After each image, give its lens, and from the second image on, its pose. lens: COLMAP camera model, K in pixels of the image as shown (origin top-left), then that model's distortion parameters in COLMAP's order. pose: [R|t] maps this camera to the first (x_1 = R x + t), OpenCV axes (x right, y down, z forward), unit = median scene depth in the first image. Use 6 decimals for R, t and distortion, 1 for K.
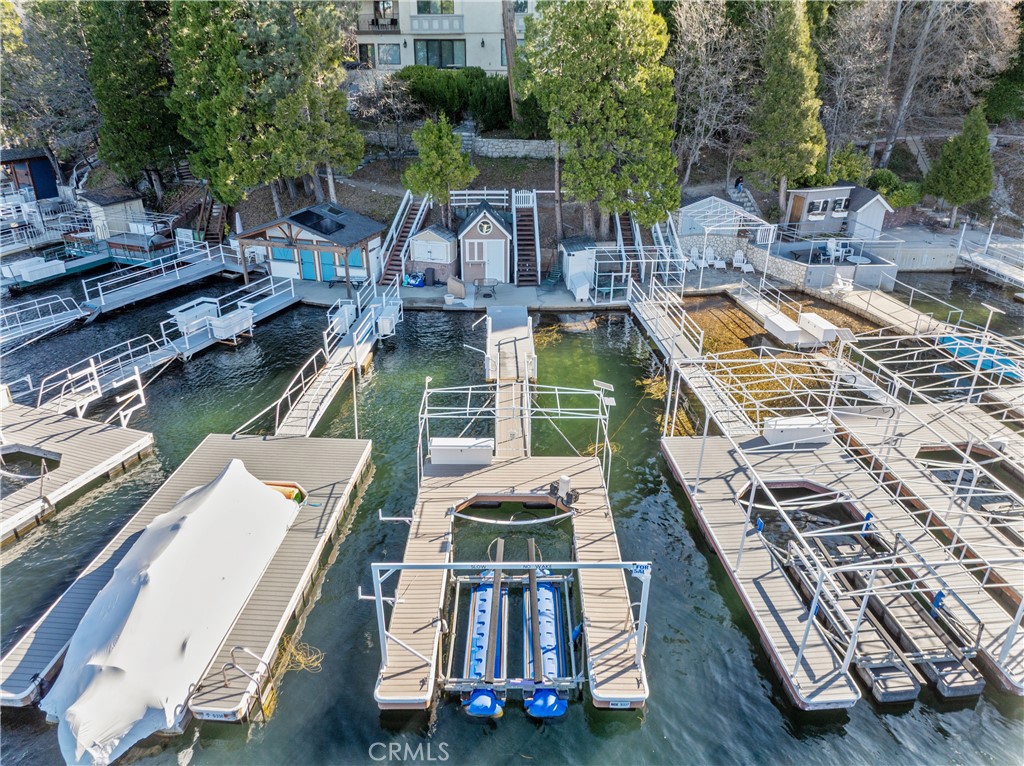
lens RADIAL K [[723.1, 0, 512.0], [0, 723.1, 383.0], [0, 0, 1]] dist [-0.031851, 0.005612]
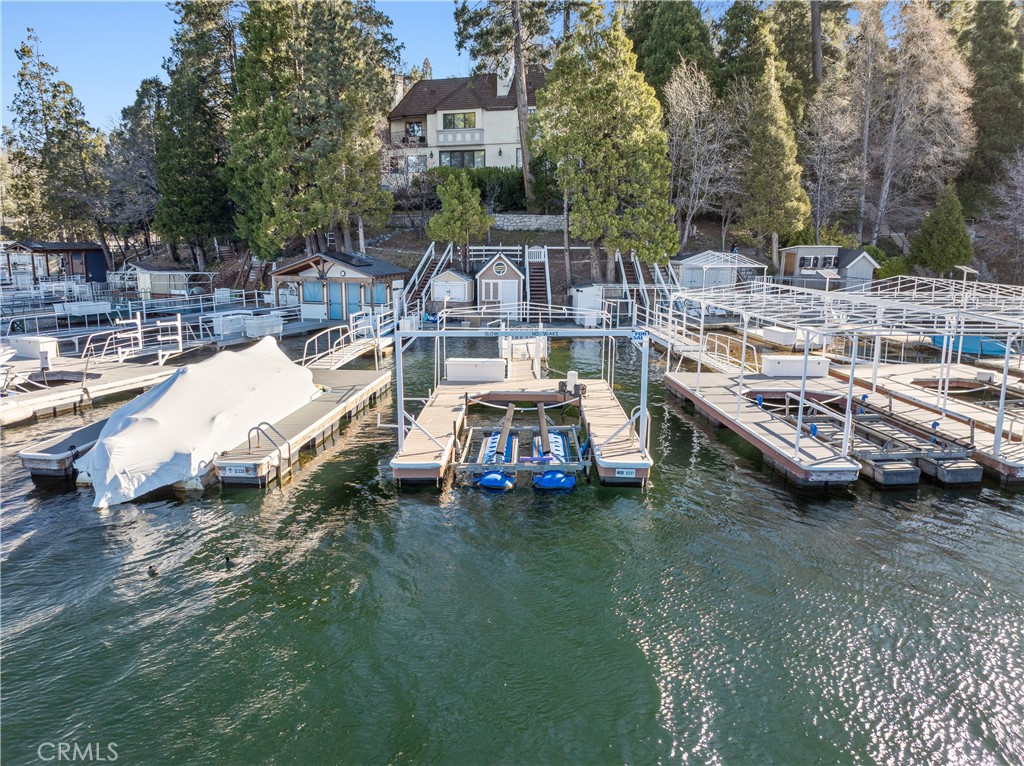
lens RADIAL K [[727.4, 0, 510.8], [0, 727.4, 365.9], [0, 0, 1]] dist [-0.027606, -0.000553]
pose [[0.999769, 0.004160, -0.021065, 0.002316], [-0.009474, 0.965844, -0.258951, 0.210010], [0.019268, 0.259091, 0.965661, -0.019688]]
